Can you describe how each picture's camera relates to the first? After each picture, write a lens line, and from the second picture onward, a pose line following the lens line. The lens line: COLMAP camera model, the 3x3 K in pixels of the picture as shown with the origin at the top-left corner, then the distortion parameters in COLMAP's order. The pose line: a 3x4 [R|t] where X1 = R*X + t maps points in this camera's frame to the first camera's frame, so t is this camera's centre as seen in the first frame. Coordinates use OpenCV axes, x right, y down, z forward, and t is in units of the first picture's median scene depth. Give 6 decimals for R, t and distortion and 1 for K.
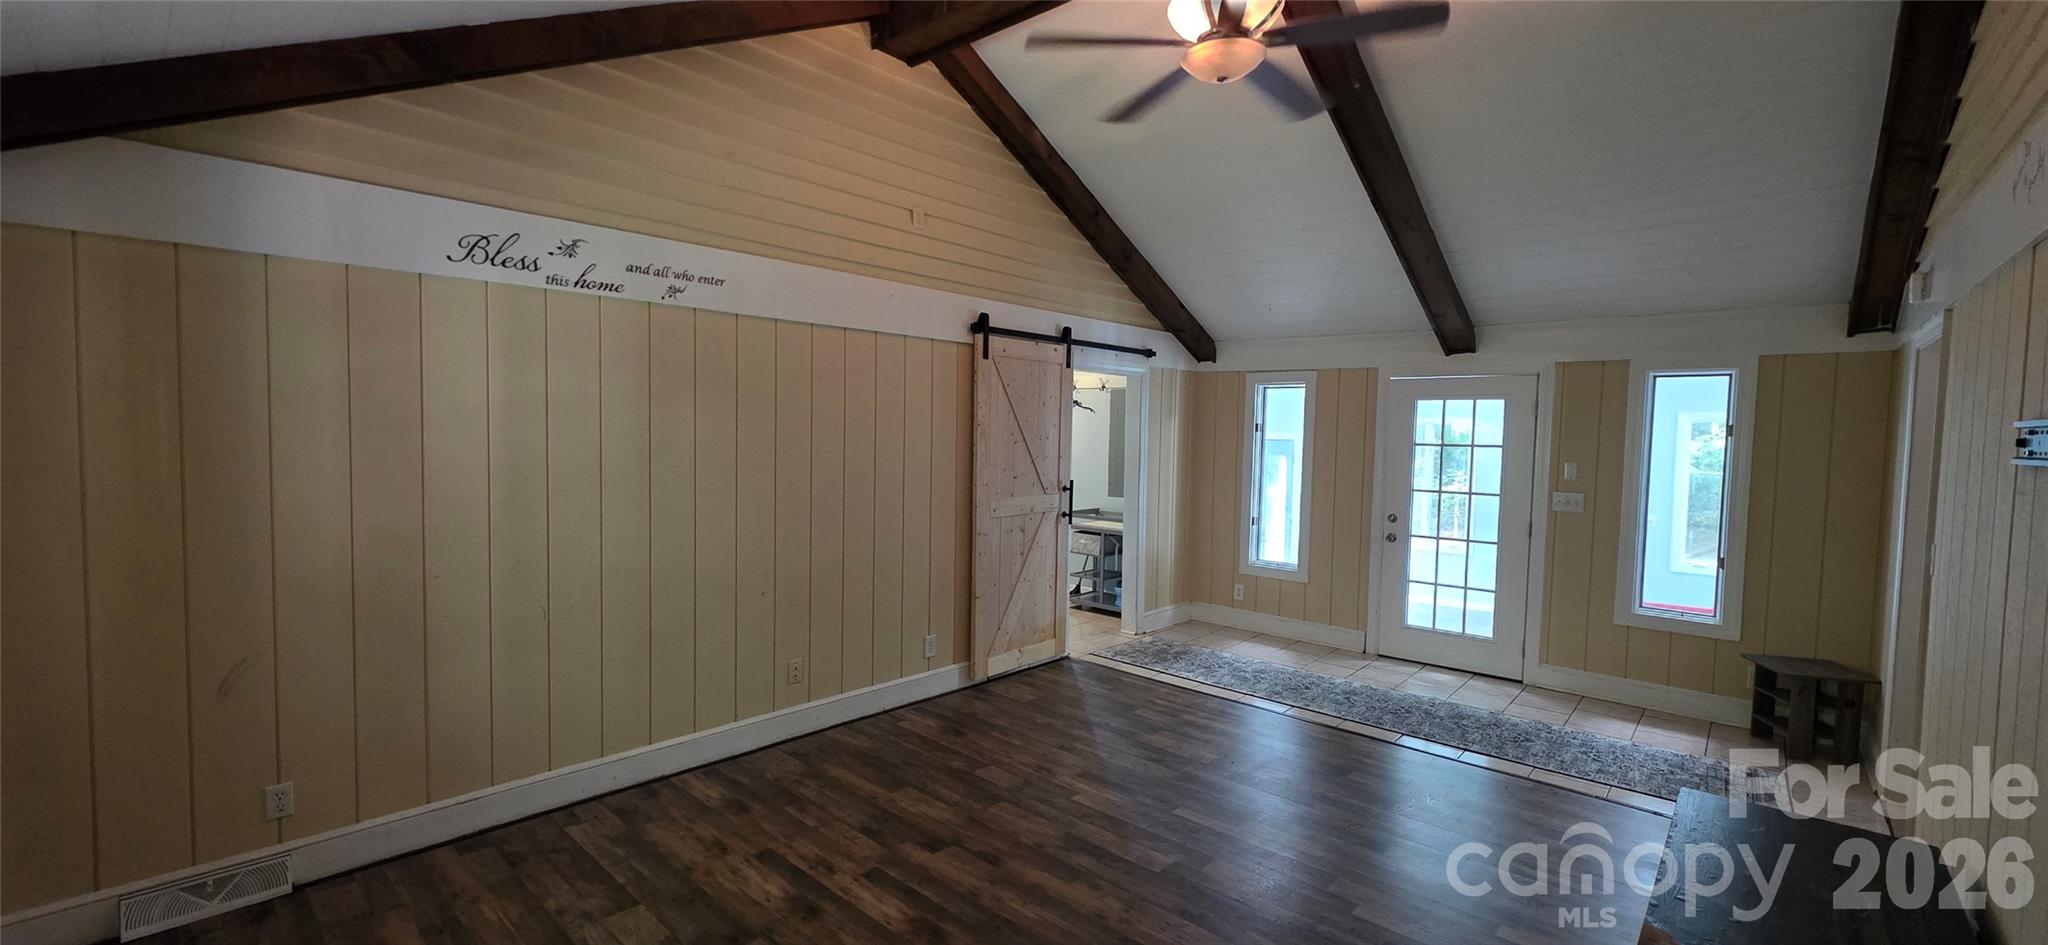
lens RADIAL K [[819.7, 0, 1020.7], [0, 819.7, 473.1], [0, 0, 1]] dist [0.002554, 0.000078]
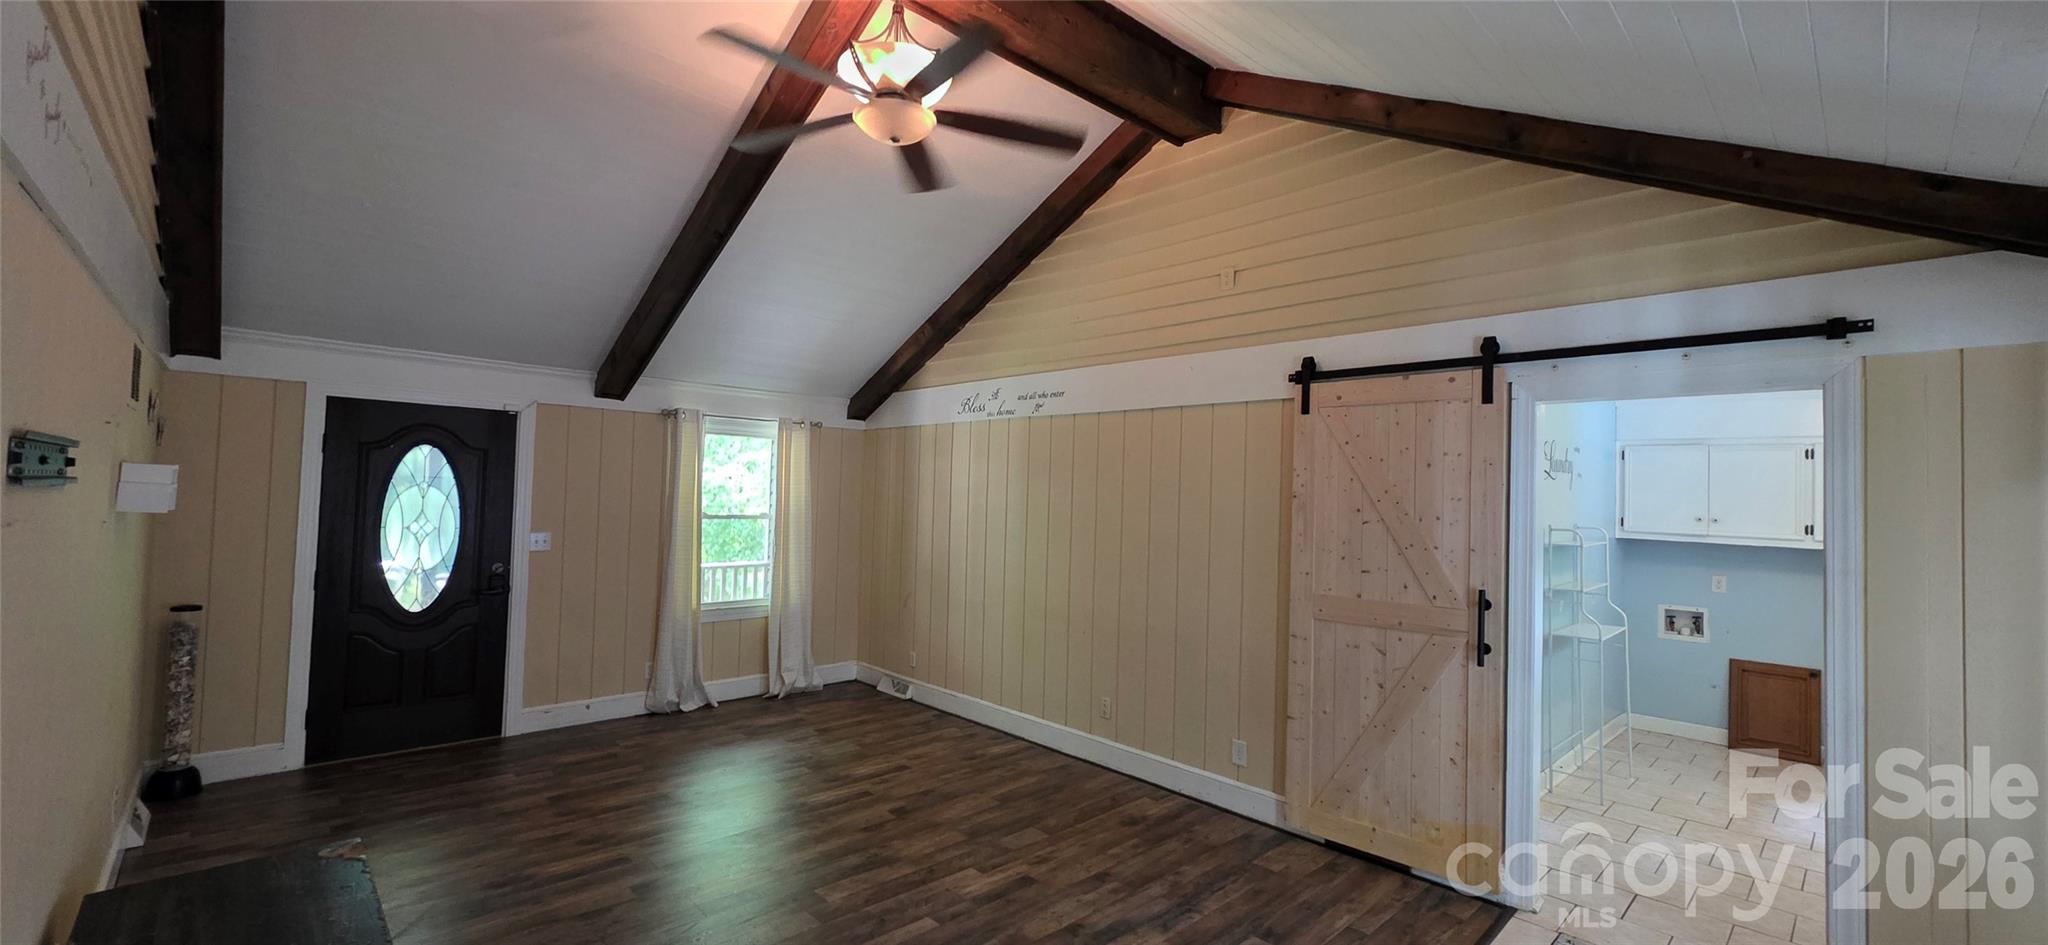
lens RADIAL K [[819.7, 0, 1020.7], [0, 819.7, 473.1], [0, 0, 1]] dist [0.002554, 0.000078]
pose [[-0.075823, -0.045965, -0.996061, 1.030468], [-0.078887, 0.996082, -0.039961, -0.039609], [0.993996, 0.075546, -0.079152, 1.071798]]
